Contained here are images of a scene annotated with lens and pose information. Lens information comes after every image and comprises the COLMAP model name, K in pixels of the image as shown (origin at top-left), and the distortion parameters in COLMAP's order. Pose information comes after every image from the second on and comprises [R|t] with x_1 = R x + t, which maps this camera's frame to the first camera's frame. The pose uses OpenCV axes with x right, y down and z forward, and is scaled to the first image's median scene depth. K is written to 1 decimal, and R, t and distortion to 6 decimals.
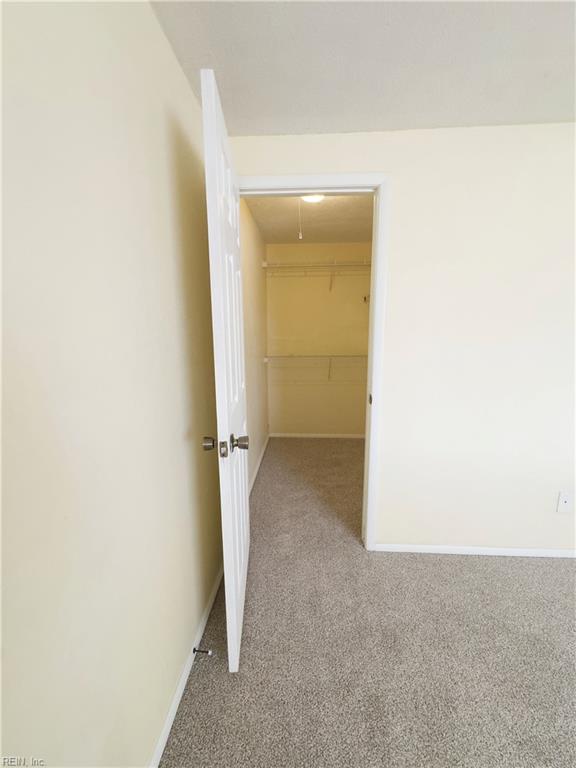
lens RADIAL K [[309.8, 0, 289.1], [0, 309.8, 384.6], [0, 0, 1]] dist [-0.005475, 0.001336]
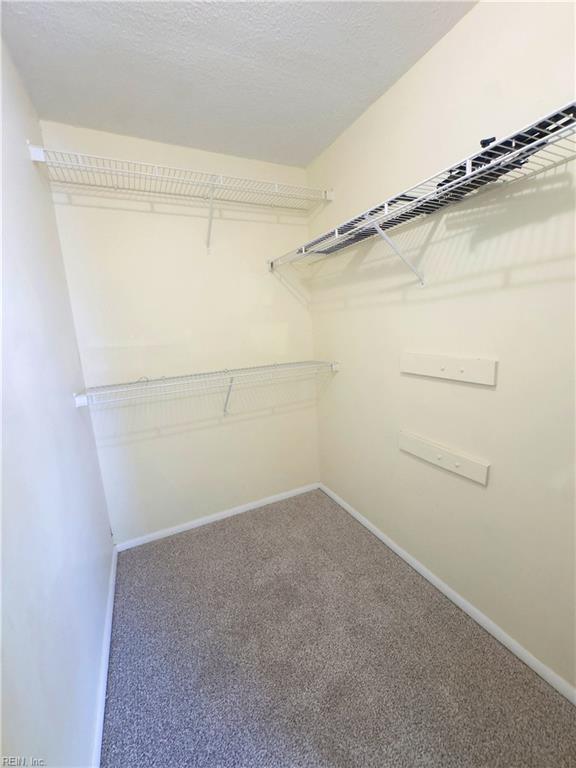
lens RADIAL K [[309.8, 0, 288.1], [0, 309.8, 383.1], [0, 0, 1]] dist [-0.005475, 0.001336]
pose [[0.873337, -0.133281, 0.468528, -0.023200], [0.135364, 0.990359, 0.029408, -0.075701], [-0.467931, 0.037738, 0.882959, 0.493159]]
